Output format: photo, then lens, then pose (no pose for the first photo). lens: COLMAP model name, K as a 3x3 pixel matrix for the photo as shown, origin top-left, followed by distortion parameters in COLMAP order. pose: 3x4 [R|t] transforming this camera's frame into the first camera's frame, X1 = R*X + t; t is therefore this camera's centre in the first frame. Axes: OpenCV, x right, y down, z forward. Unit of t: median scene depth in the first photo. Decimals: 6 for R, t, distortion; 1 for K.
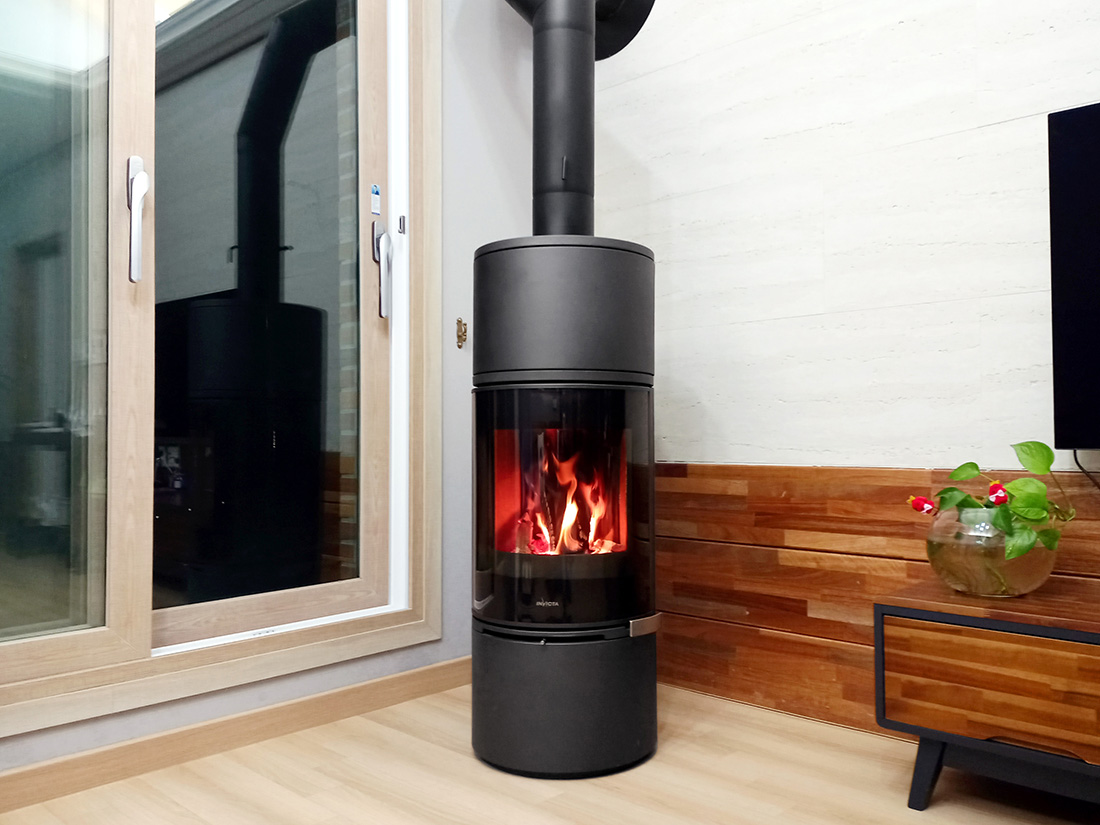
lens RADIAL K [[929.7, 0, 577.0], [0, 929.7, 380.3], [0, 0, 1]] dist [0.032022, -0.009093]
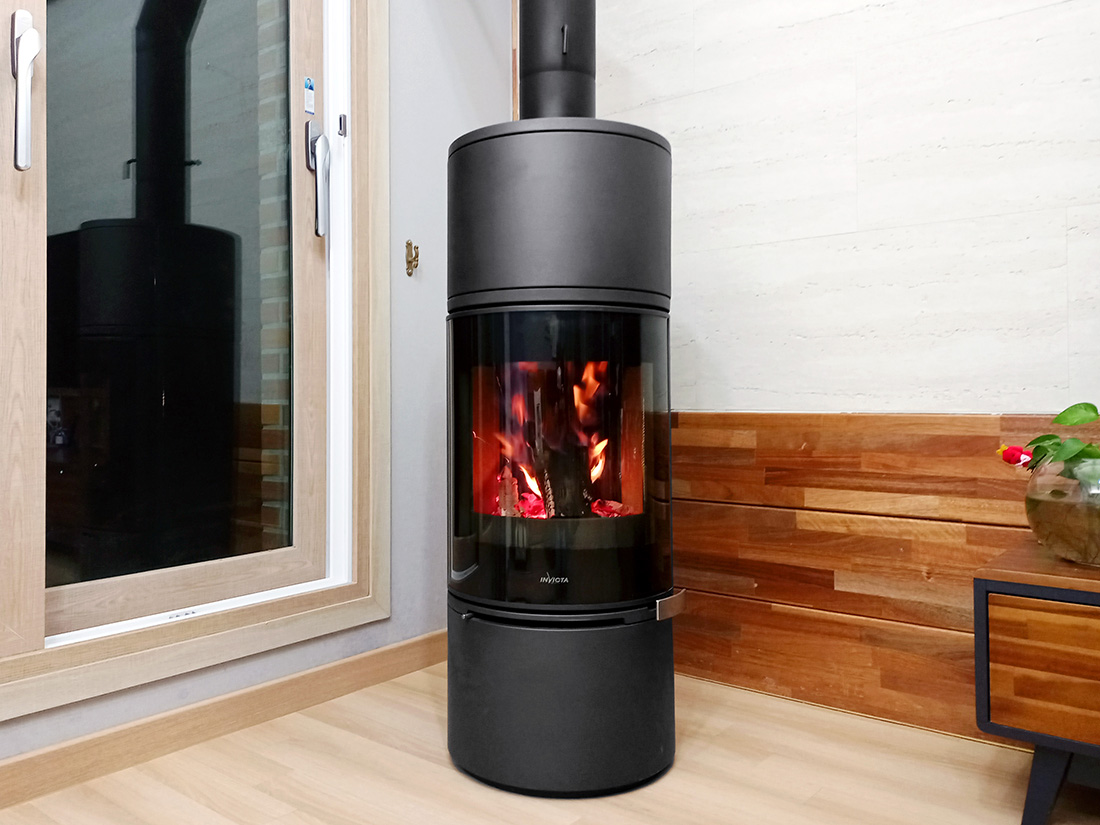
lens RADIAL K [[913.0, 0, 497.3], [0, 913.0, 361.7], [0, 0, 1]] dist [0.014651, -0.003031]
pose [[0.998711, 0.005602, 0.050454, -0.104405], [-0.006452, 0.999840, 0.016701, 0.035381], [-0.050353, -0.017005, 0.998587, 0.196123]]
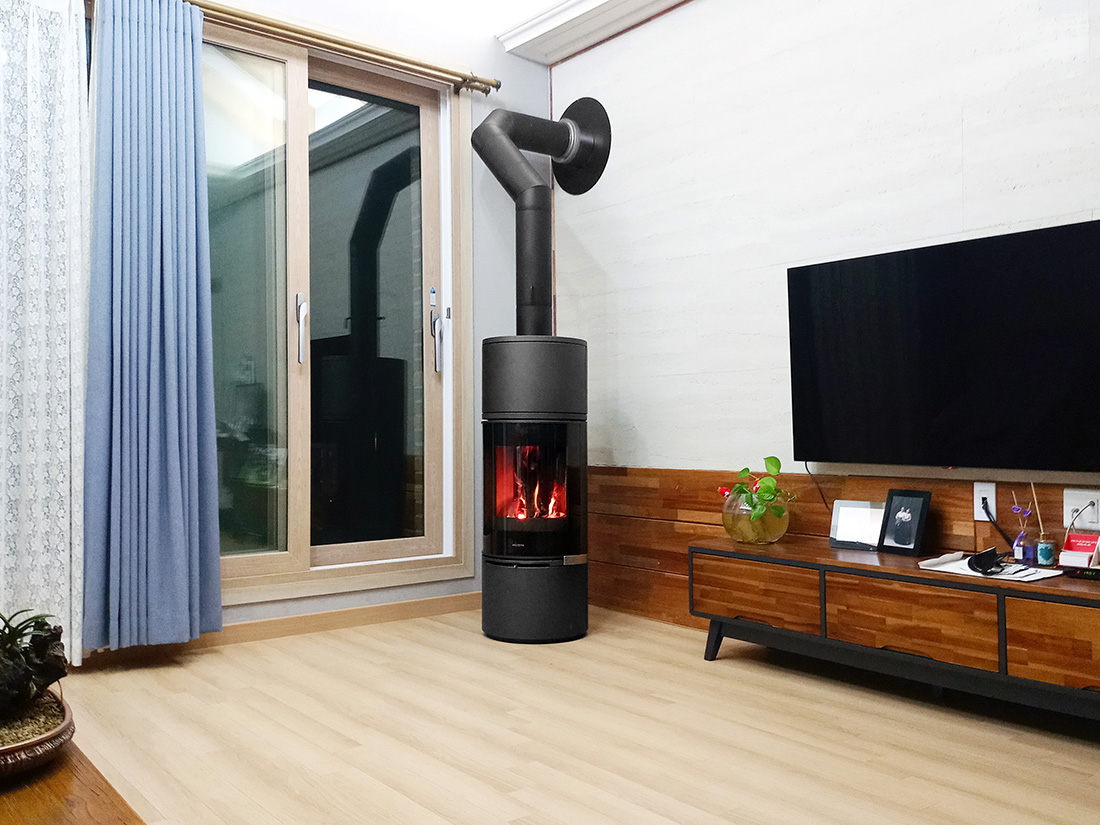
lens RADIAL K [[999.5, 0, 523.8], [0, 999.5, 328.2], [0, 0, 1]] dist [0.049101, -0.006518]
pose [[0.985043, -0.009400, -0.172053, 0.276991], [0.001300, 0.998888, -0.047128, -0.073051], [0.172304, 0.046200, 0.983960, -0.787487]]
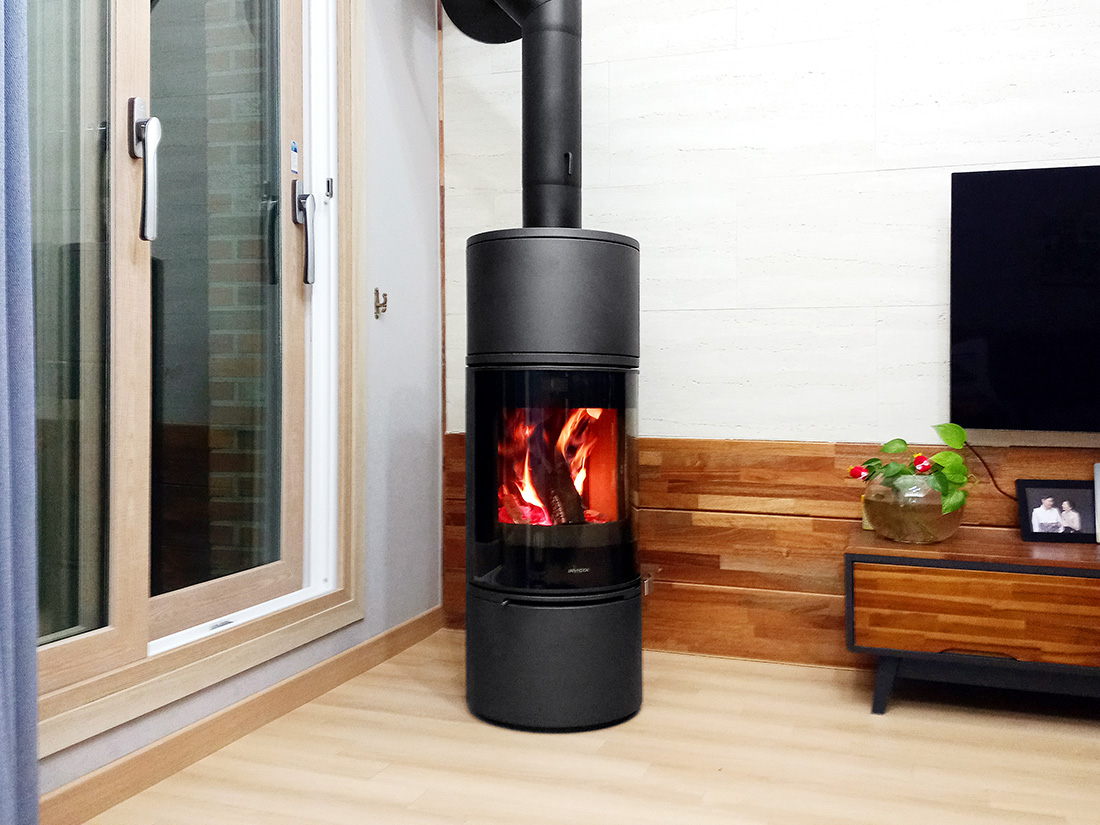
lens RADIAL K [[999.5, 0, 523.8], [0, 999.5, 328.2], [0, 0, 1]] dist [0.049101, -0.006518]
pose [[0.913007, 0.036821, 0.406278, -0.509416], [-0.035870, 0.999307, -0.009958, -0.025719], [-0.406363, -0.005481, 0.913695, -0.039776]]
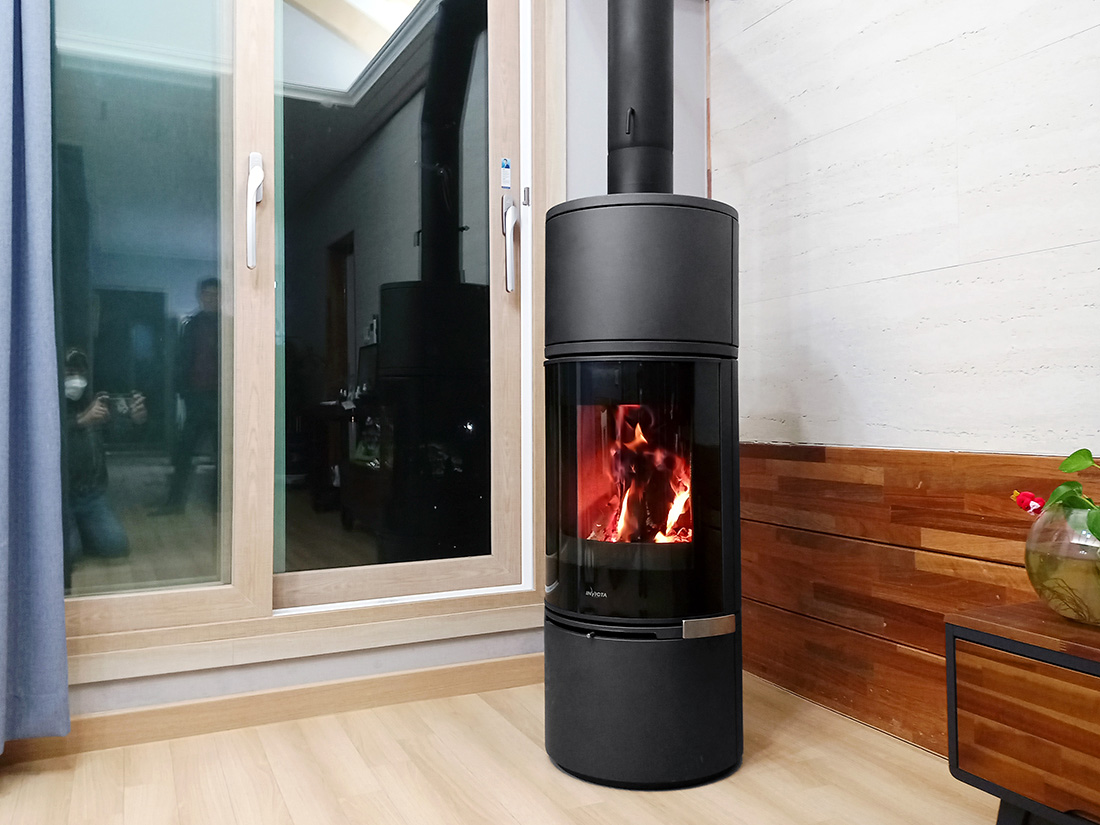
lens RADIAL K [[970.3, 0, 567.8], [0, 970.3, 352.4], [0, 0, 1]] dist [0.019652, -0.001662]
pose [[0.931051, -0.018344, -0.364429, 0.263586], [0.016040, 0.999828, -0.009350, 0.007785], [0.364537, 0.002860, 0.931184, 0.082394]]
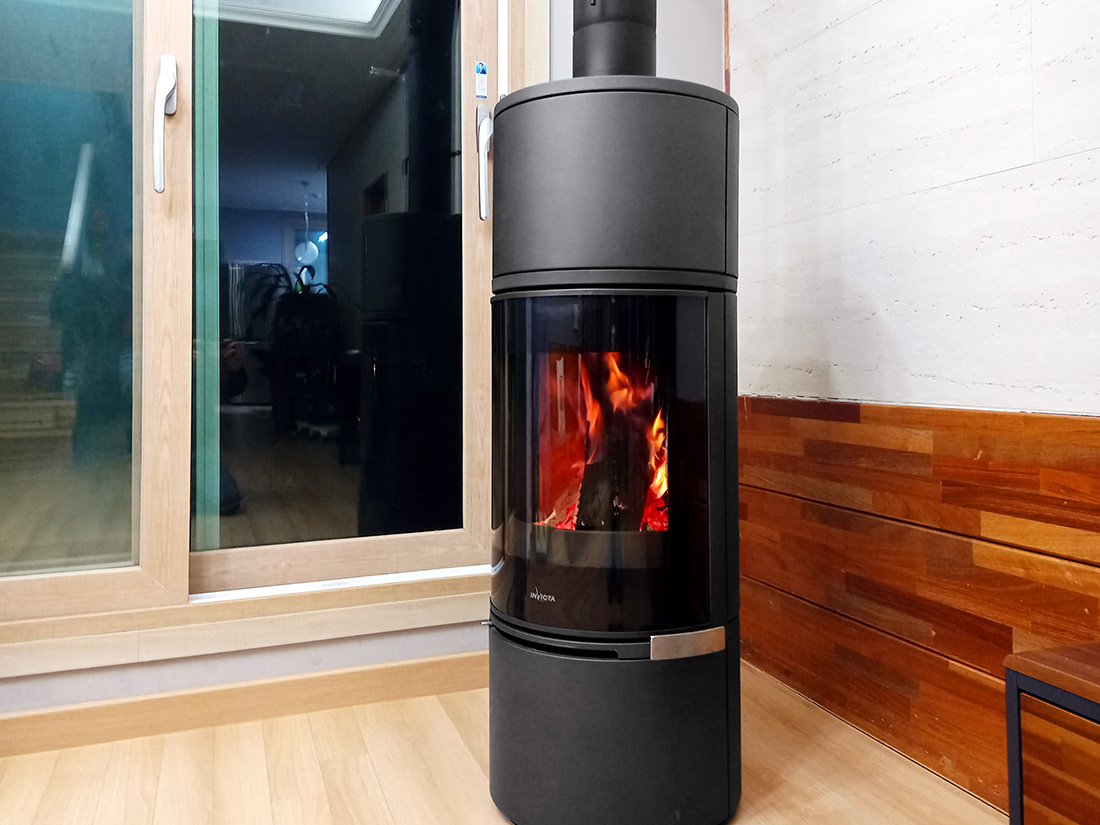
lens RADIAL K [[960.5, 0, 551.4], [0, 960.5, 324.2], [0, 0, 1]] dist [0.014418, -0.005212]
pose [[0.893713, -0.016319, -0.448343, 0.272737], [0.024881, 0.999603, 0.013212, 0.019104], [0.447949, -0.022963, 0.893764, 0.307001]]
